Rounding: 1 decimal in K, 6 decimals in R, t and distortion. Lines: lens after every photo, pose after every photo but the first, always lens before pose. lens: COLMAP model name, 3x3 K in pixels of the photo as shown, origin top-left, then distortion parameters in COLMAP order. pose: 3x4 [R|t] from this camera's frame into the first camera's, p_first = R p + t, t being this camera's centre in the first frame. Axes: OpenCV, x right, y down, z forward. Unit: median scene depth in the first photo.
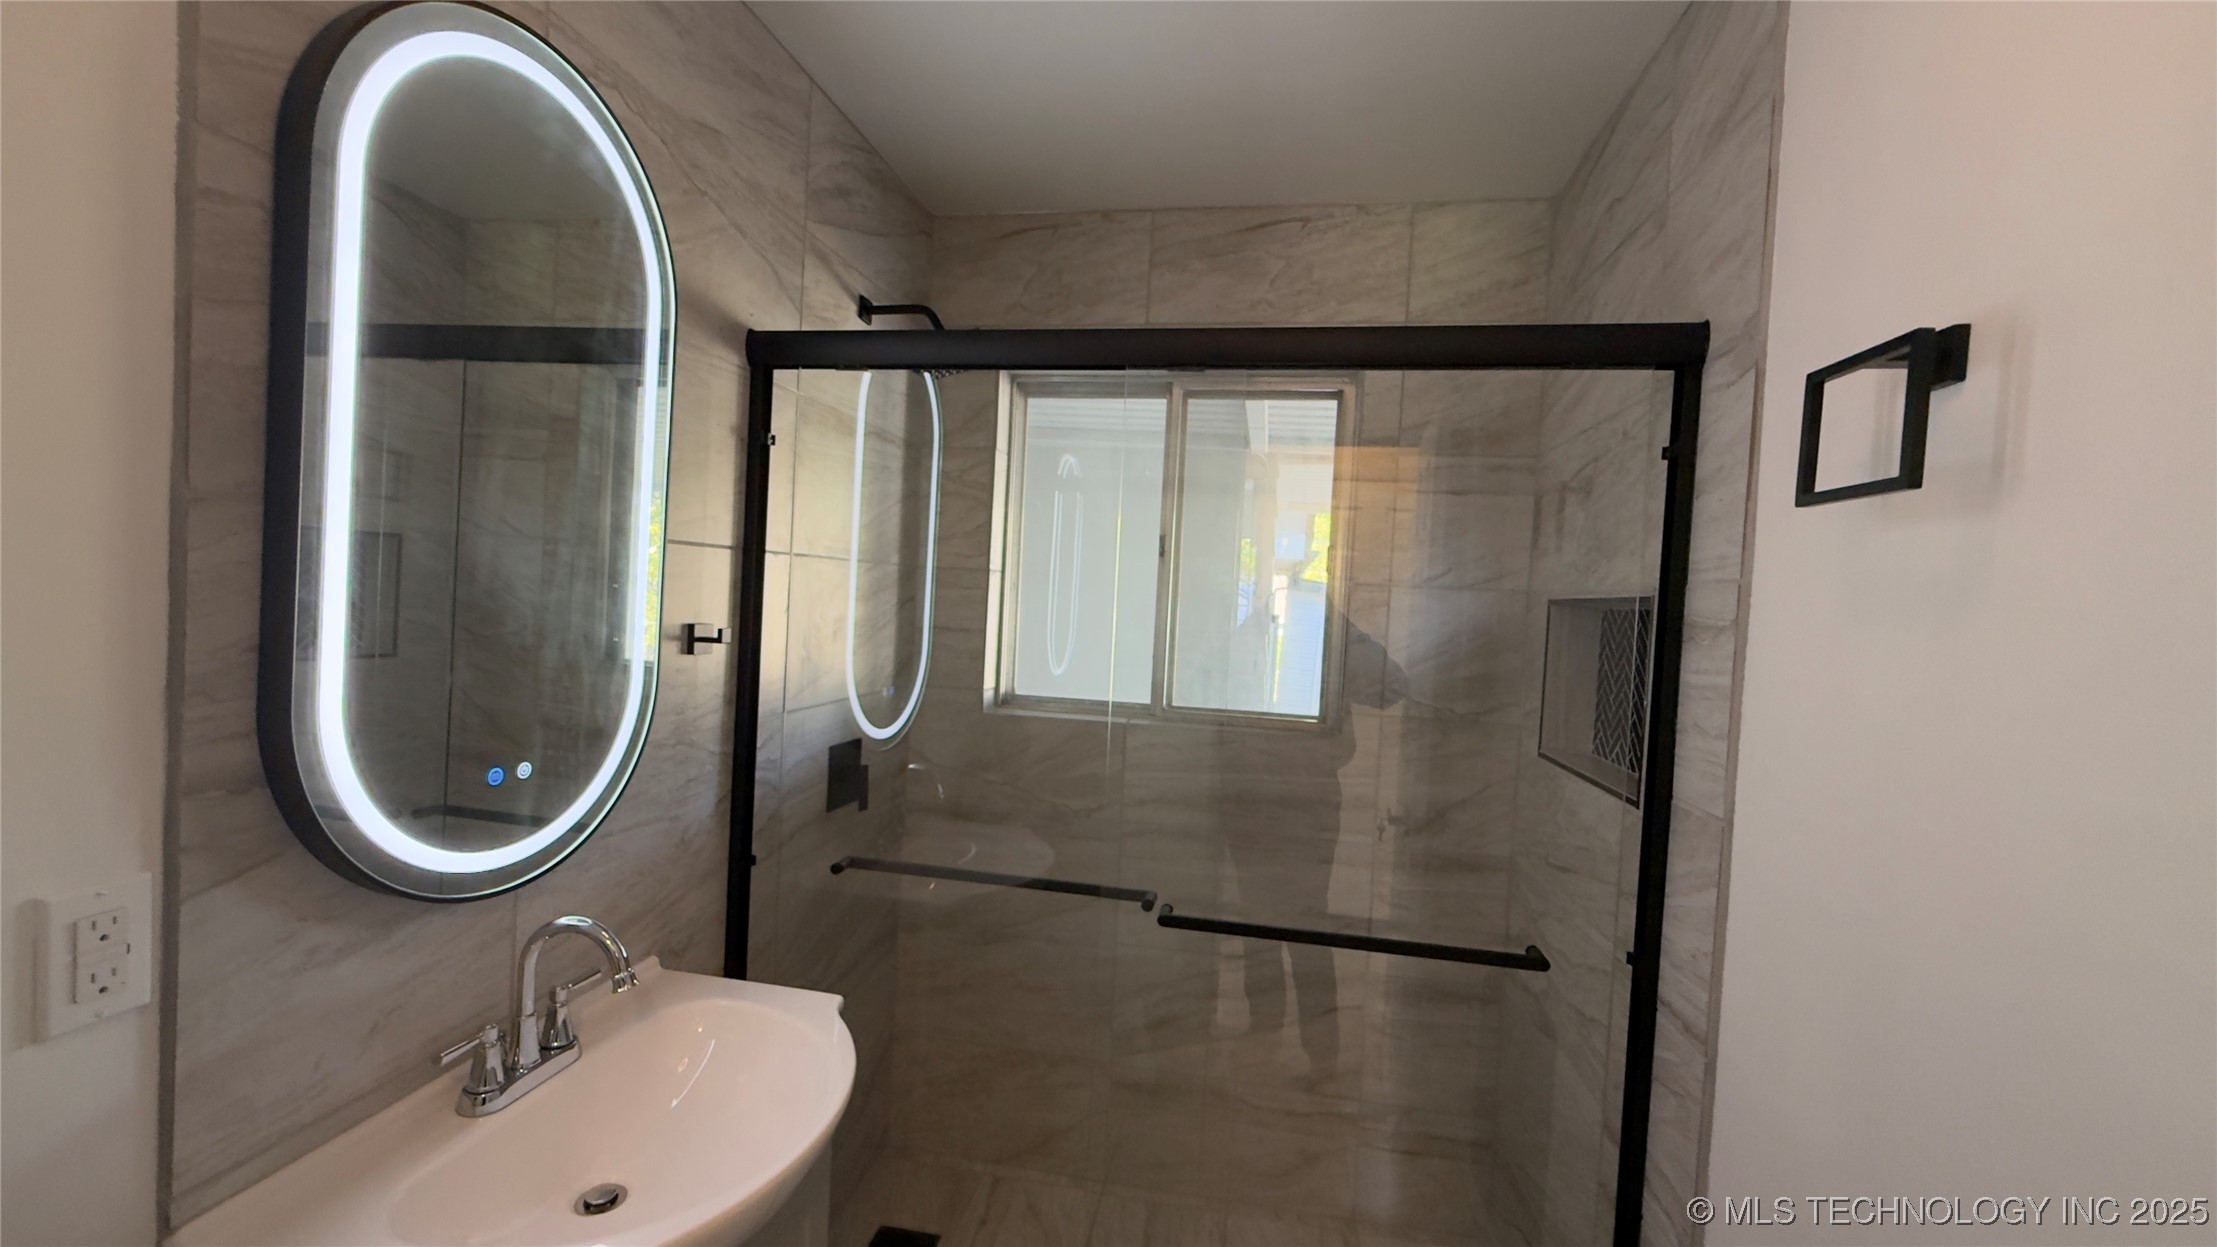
lens RADIAL K [[880.0, 0, 1105.4], [0, 880.0, 624.3], [0, 0, 1]] dist [0.000084, 0.000235]
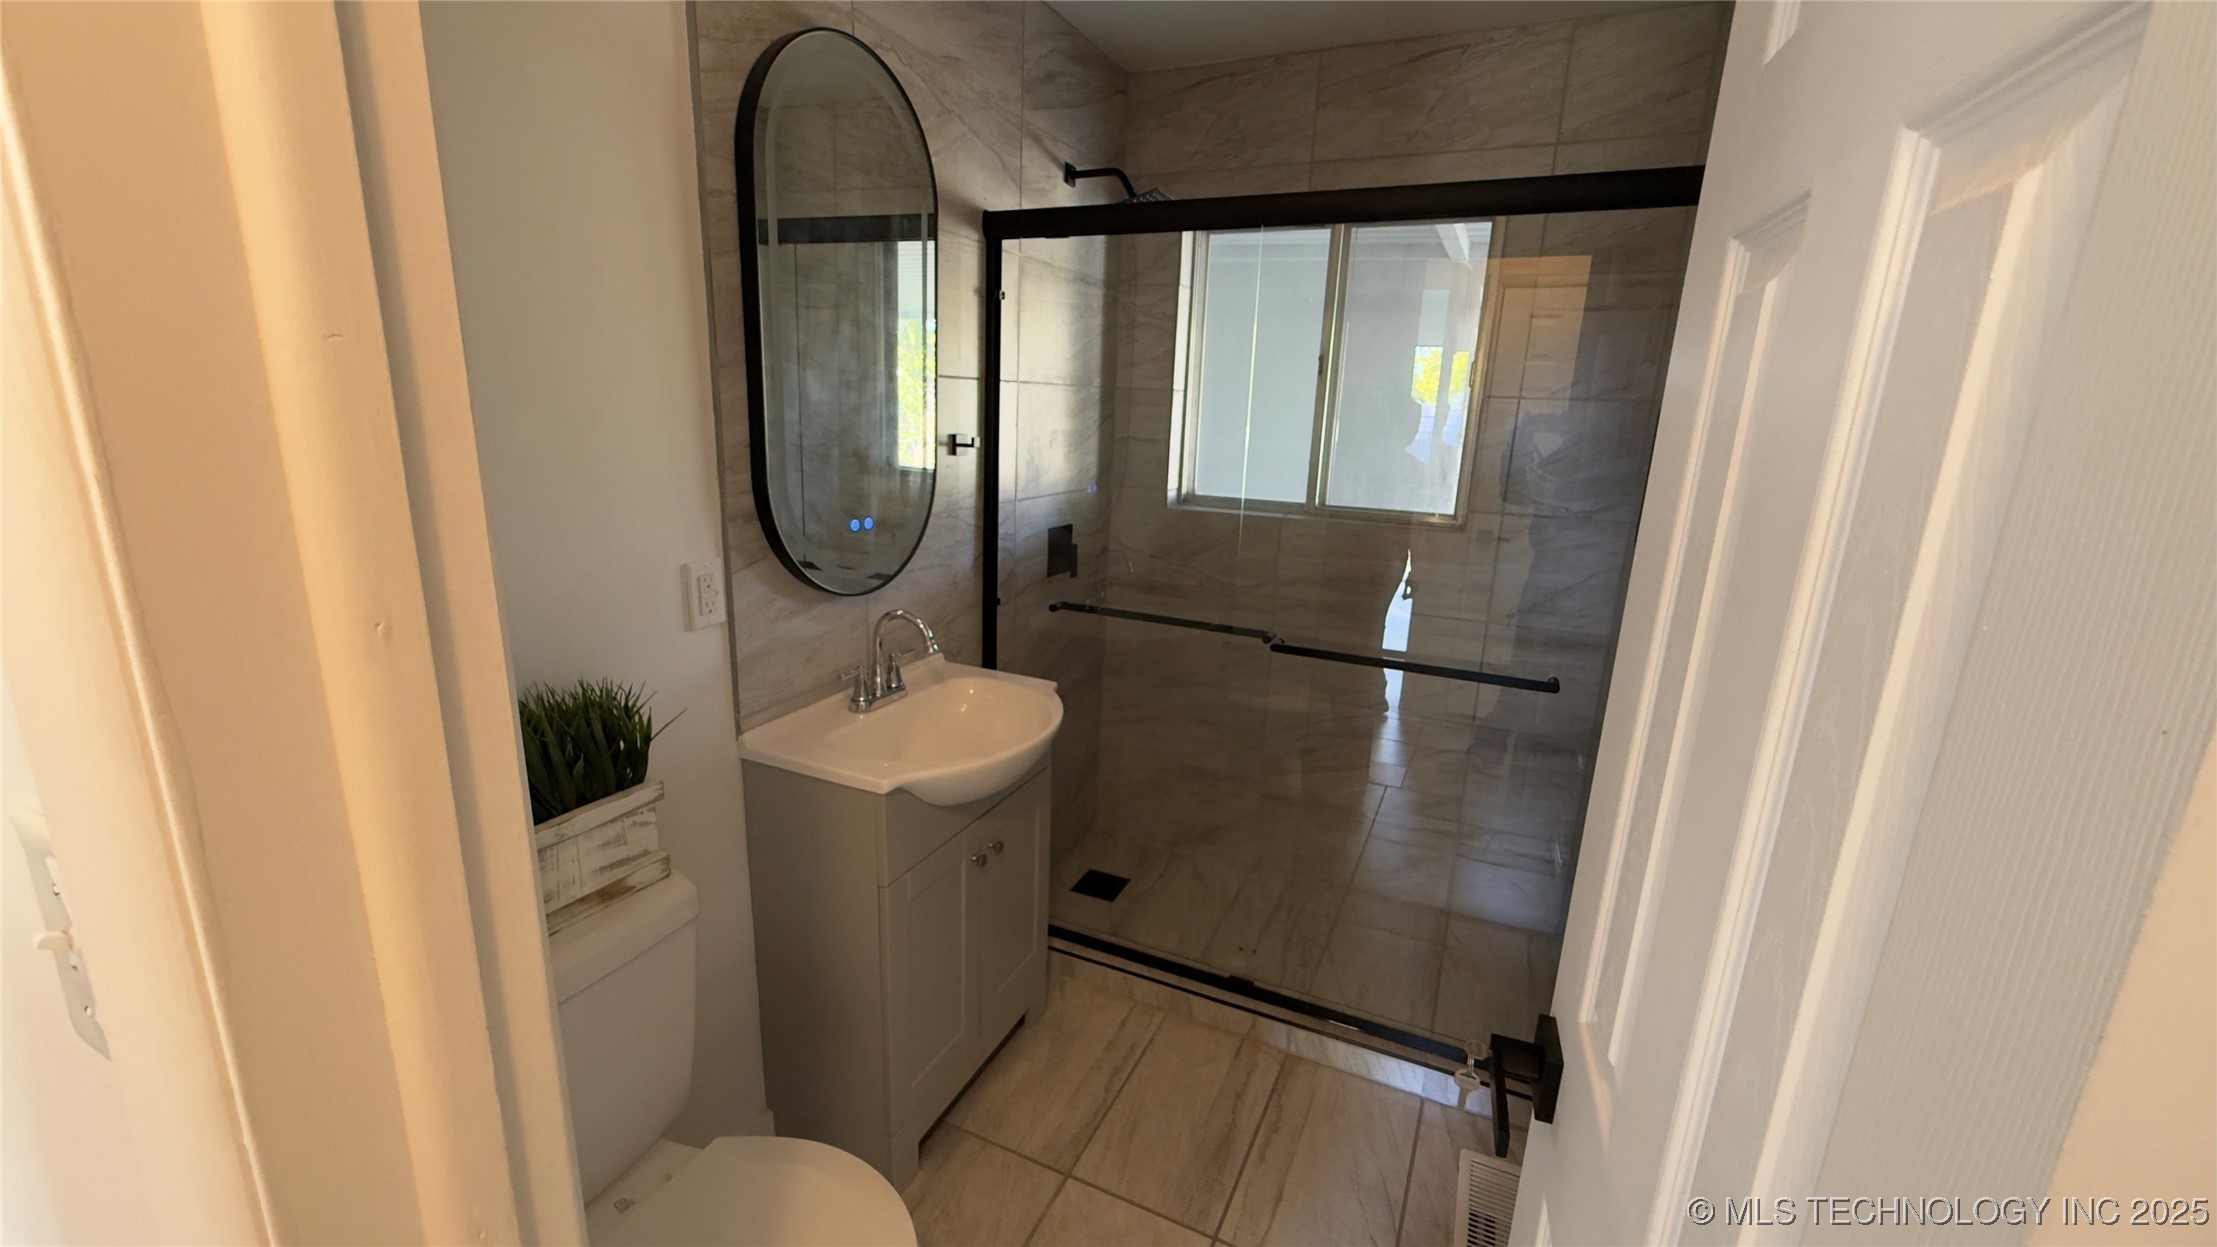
lens RADIAL K [[880.0, 0, 1105.4], [0, 880.0, 624.3], [0, 0, 1]] dist [0.000084, 0.000235]
pose [[0.968733, 0.046165, -0.243772, 0.124417], [0.004377, 0.979204, 0.202832, 0.011822], [0.248066, -0.197557, 0.948385, -0.334999]]
